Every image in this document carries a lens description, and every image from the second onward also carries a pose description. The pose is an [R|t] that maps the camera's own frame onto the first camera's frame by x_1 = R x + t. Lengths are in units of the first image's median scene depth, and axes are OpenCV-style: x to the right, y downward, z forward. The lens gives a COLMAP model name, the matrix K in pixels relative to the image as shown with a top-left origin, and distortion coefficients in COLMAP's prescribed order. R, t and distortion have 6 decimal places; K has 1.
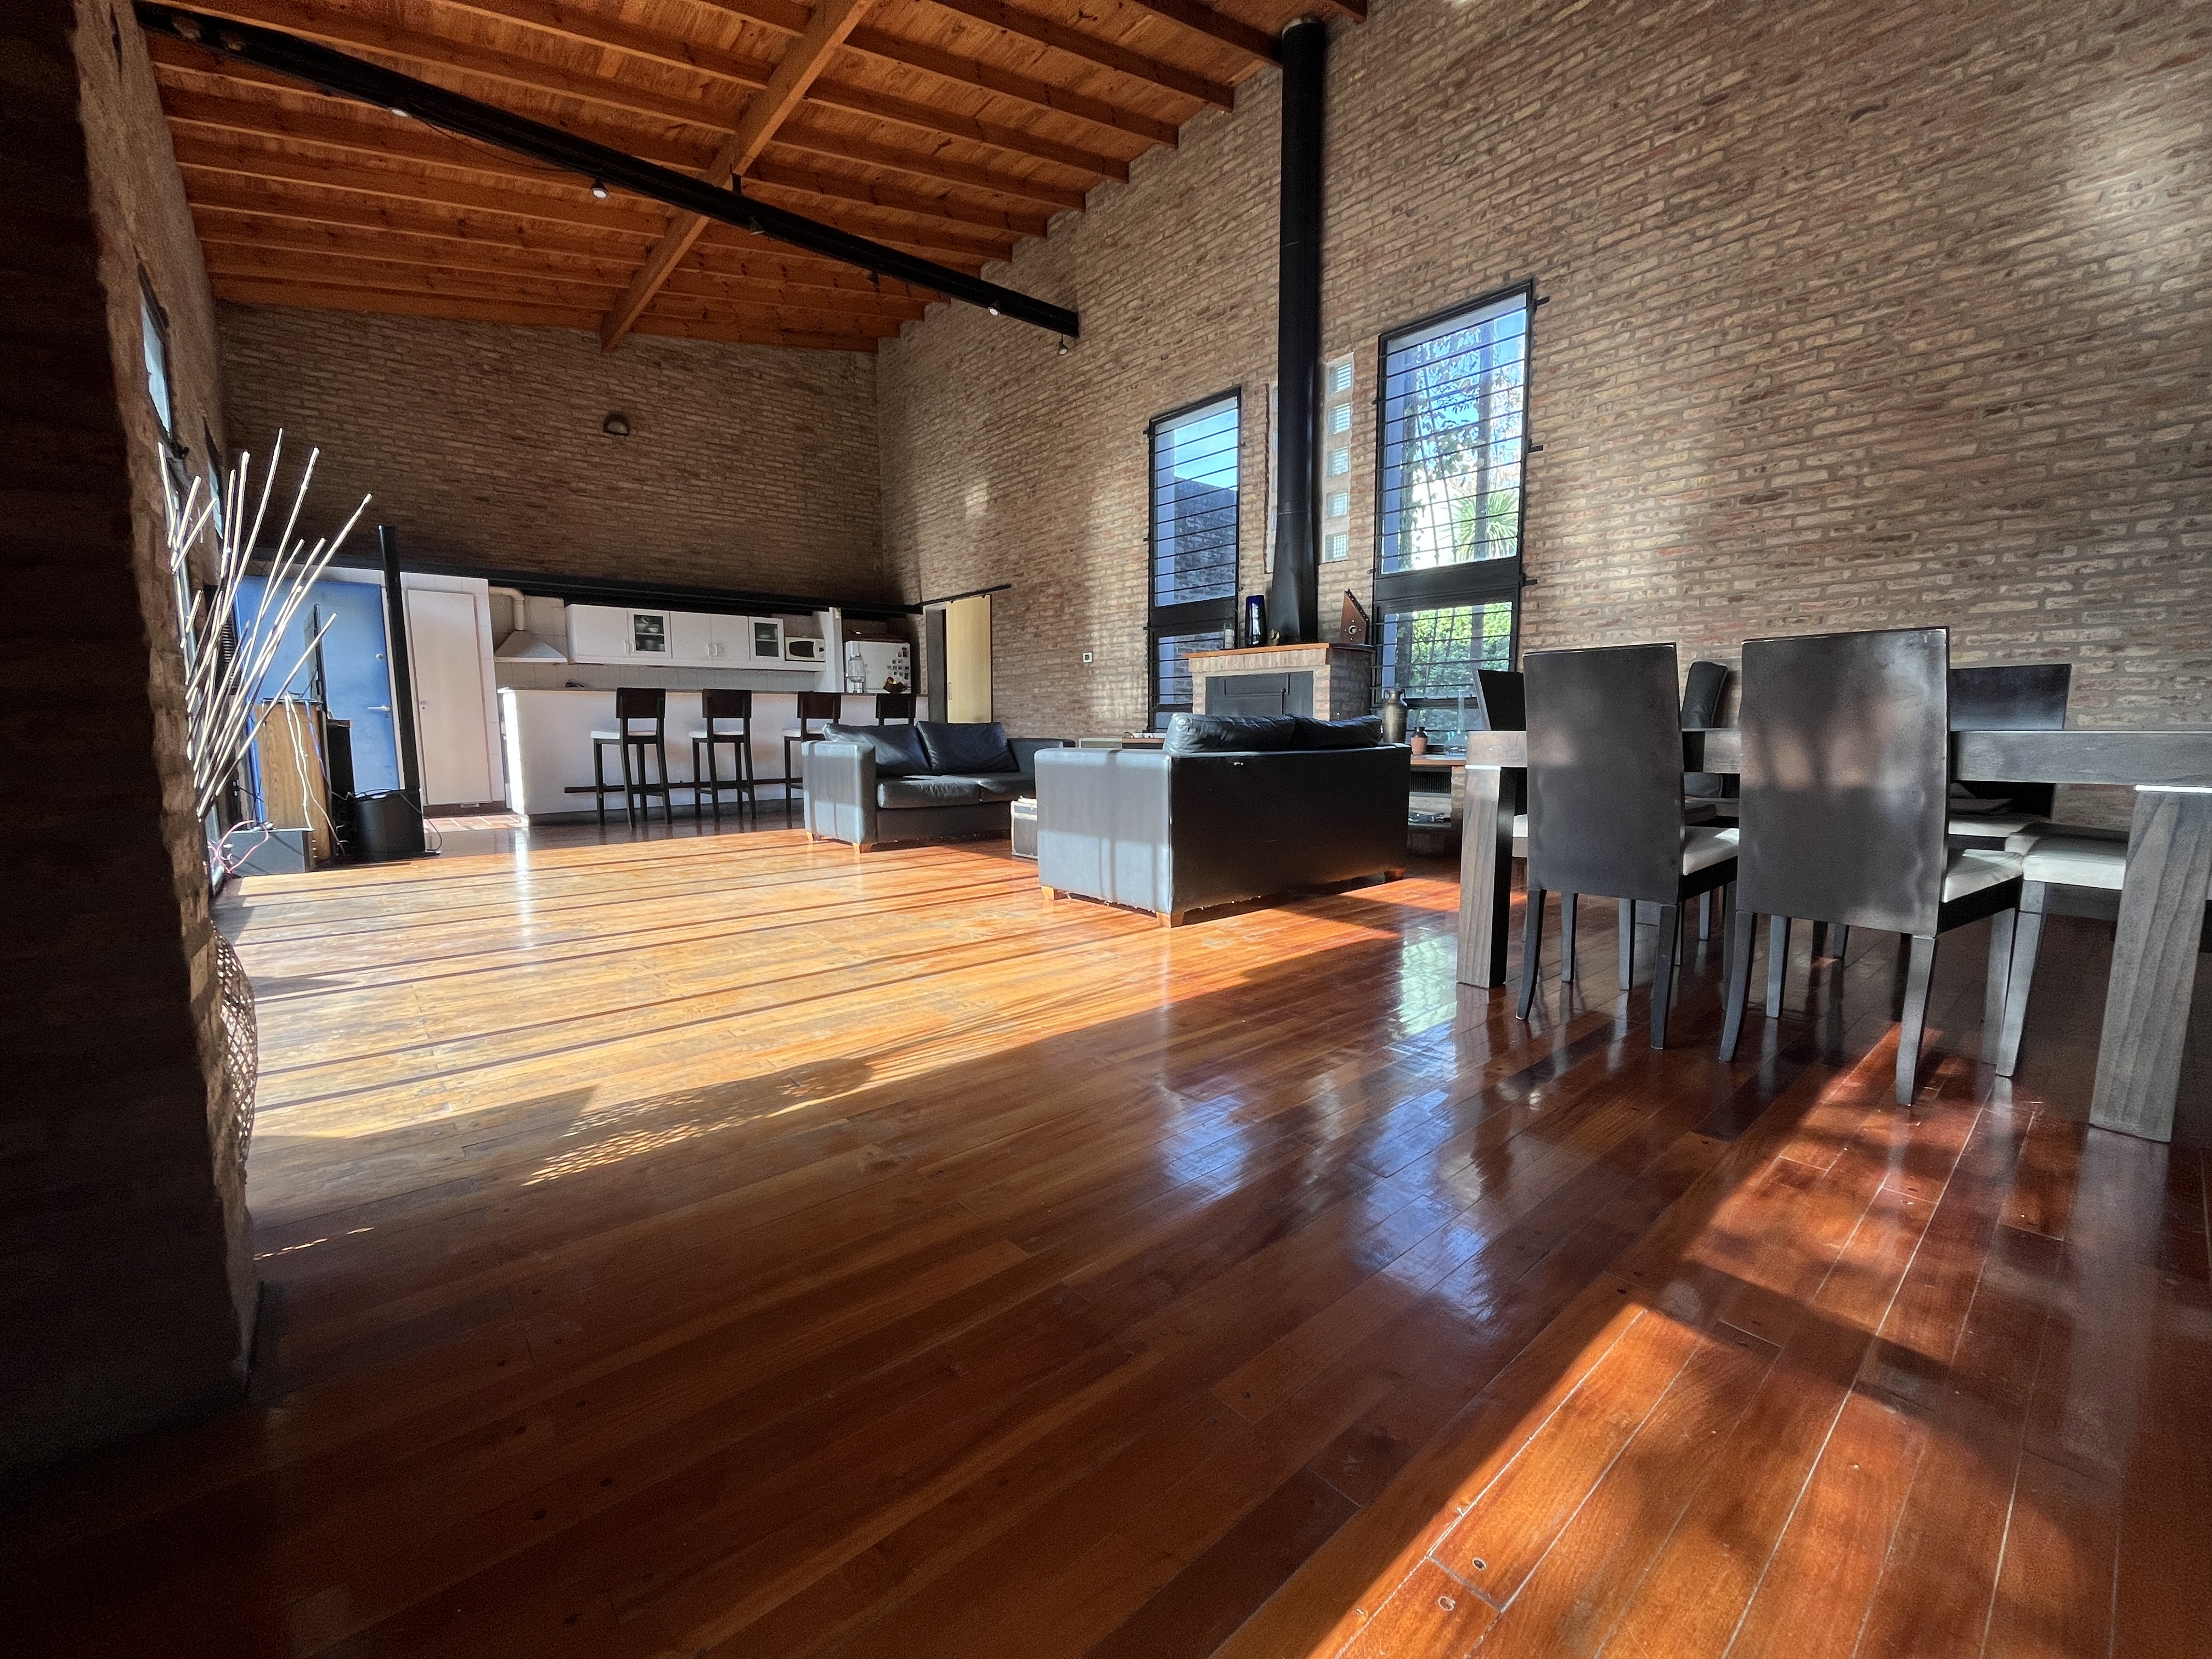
lens RADIAL K [[896.5, 0, 1102.1], [0, 896.5, 827.7], [0, 0, 1]] dist [-0.003675, 0.000077]
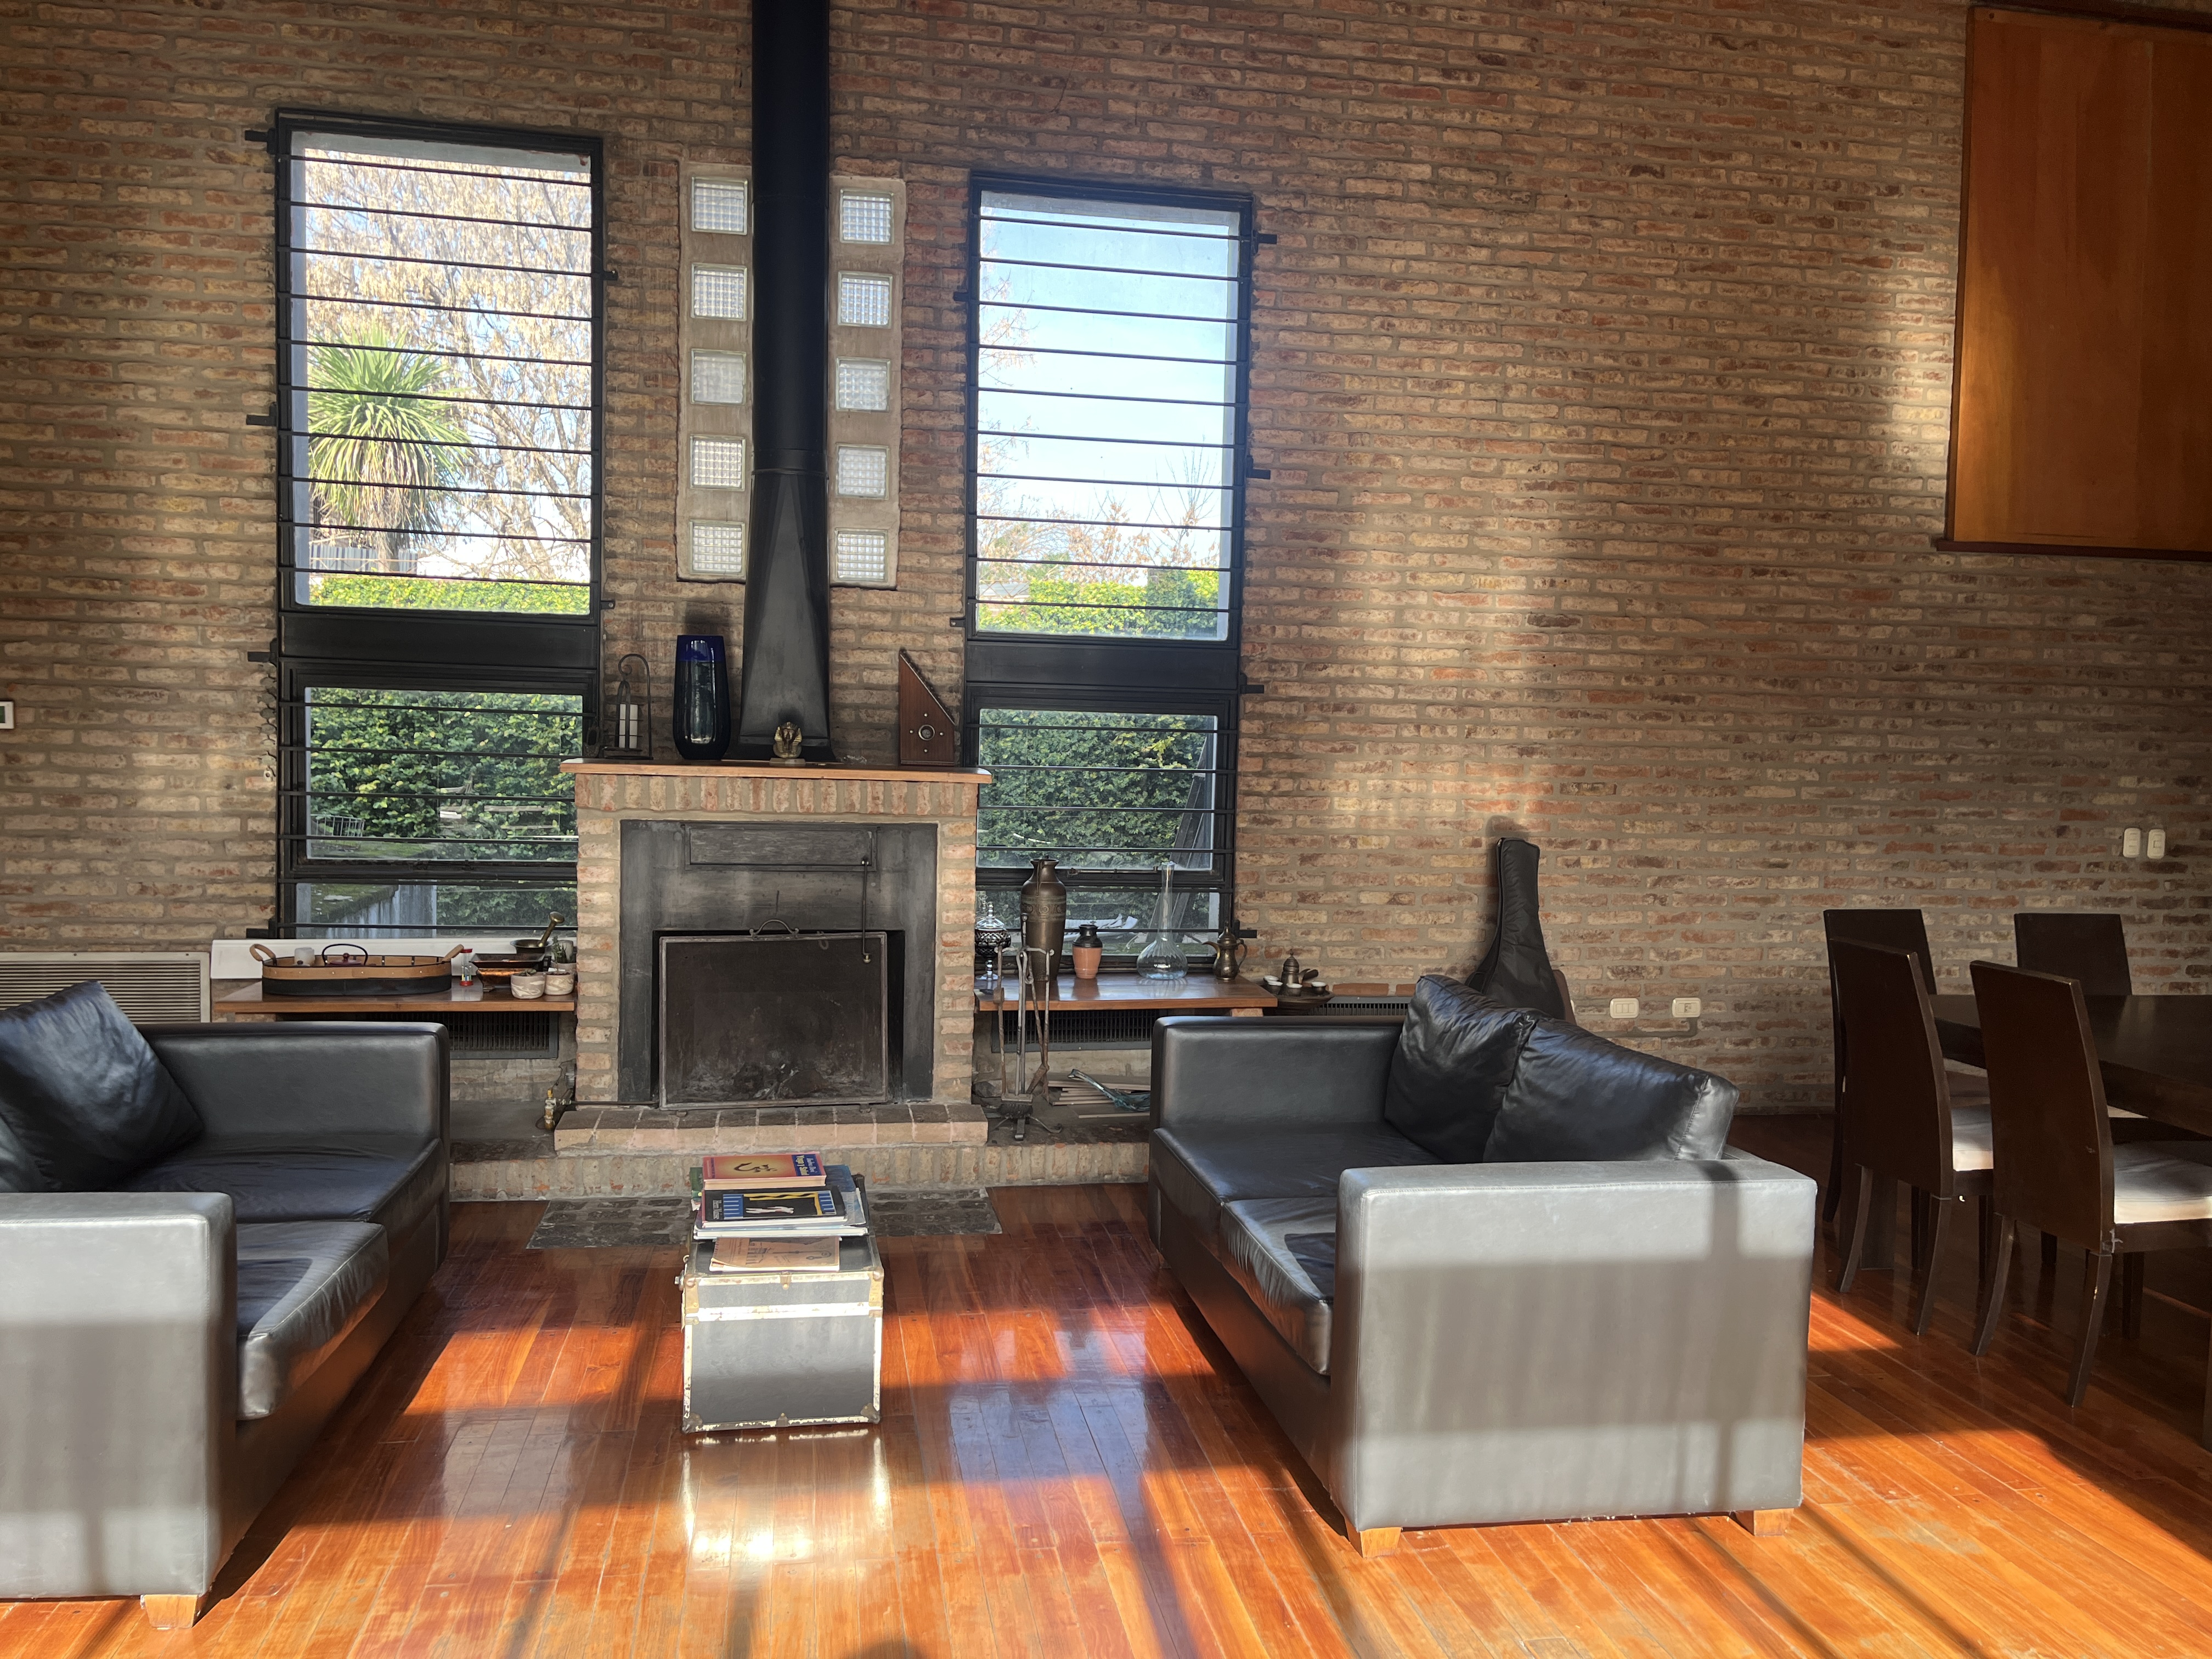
lens RADIAL K [[1665.8, 0, 1095.4], [0, 1665.8, 826.8], [0, 0, 1]] dist [0.073786, -0.097515]
pose [[0.512750, -0.028383, 0.858068, -0.561732], [0.073167, 0.997262, -0.010734, -0.180614], [-0.855414, 0.068286, 0.513423, 0.531403]]
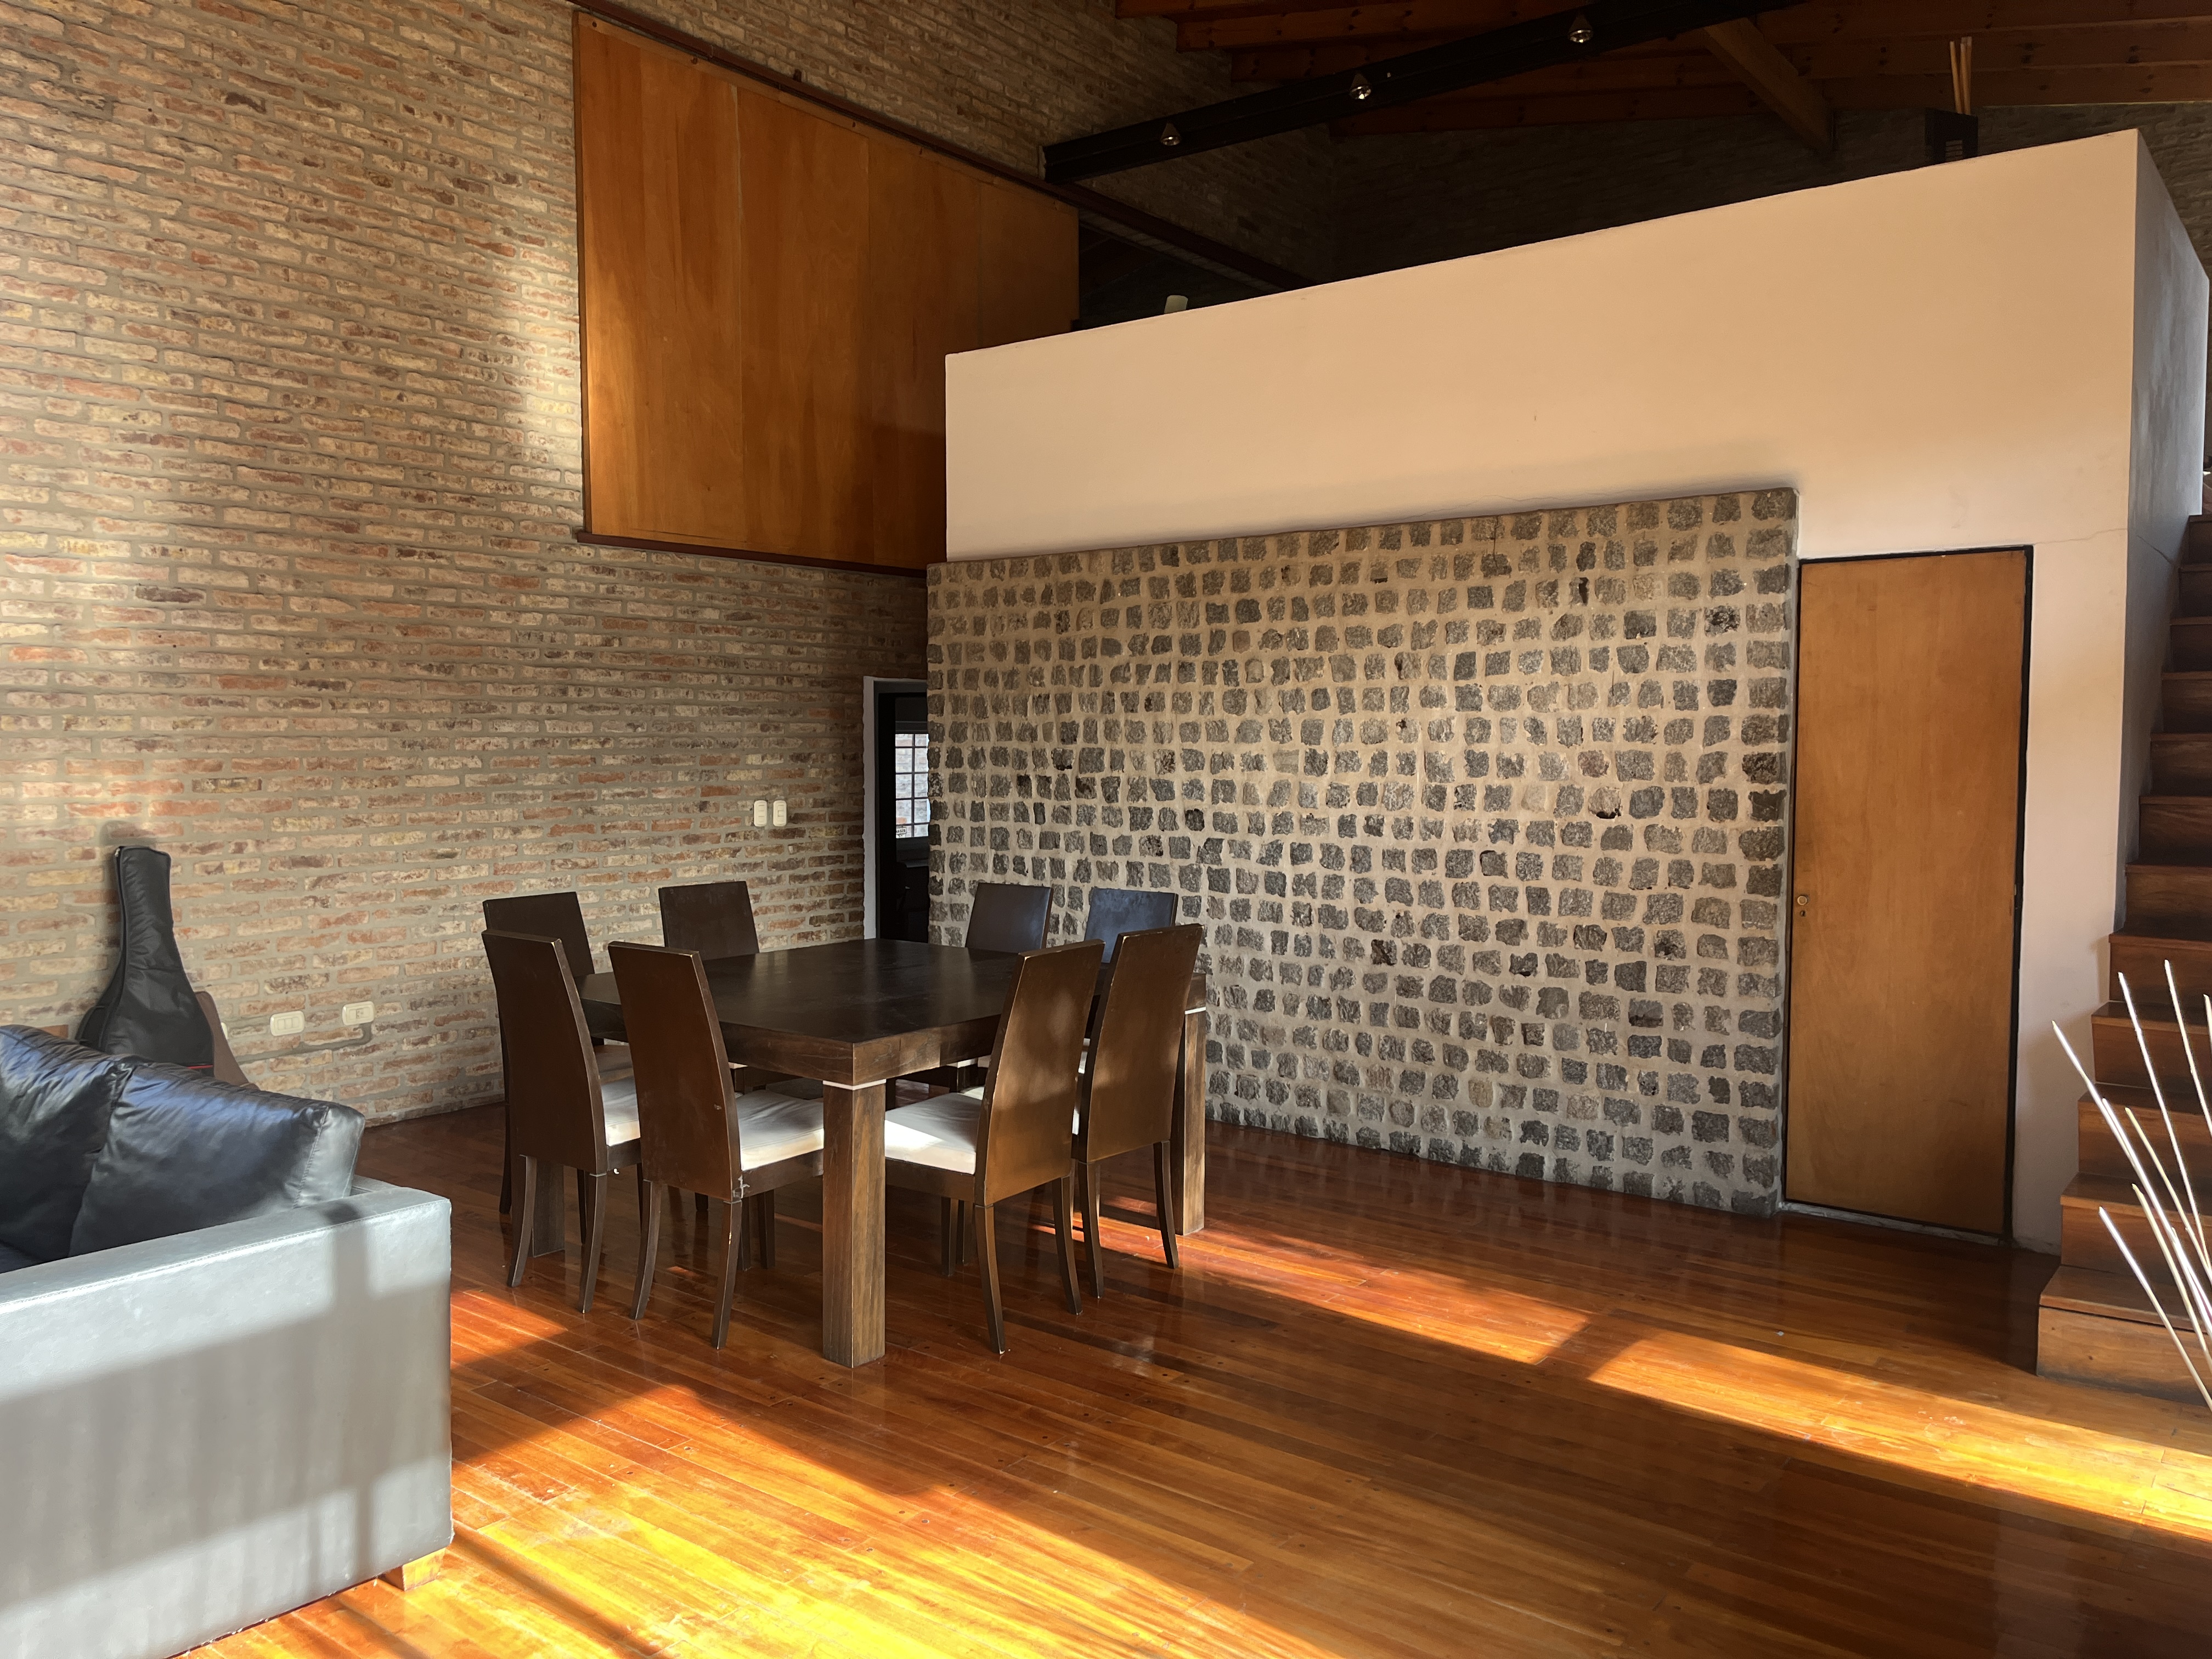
lens RADIAL K [[1665.8, 0, 1089.0], [0, 1665.8, 829.8], [0, 0, 1]] dist [0.073786, -0.097515]
pose [[-0.191423, -0.049733, 0.980247, -0.512866], [0.112813, 0.990982, 0.072307, -0.182346], [-0.975003, 0.124426, -0.184086, 0.508864]]
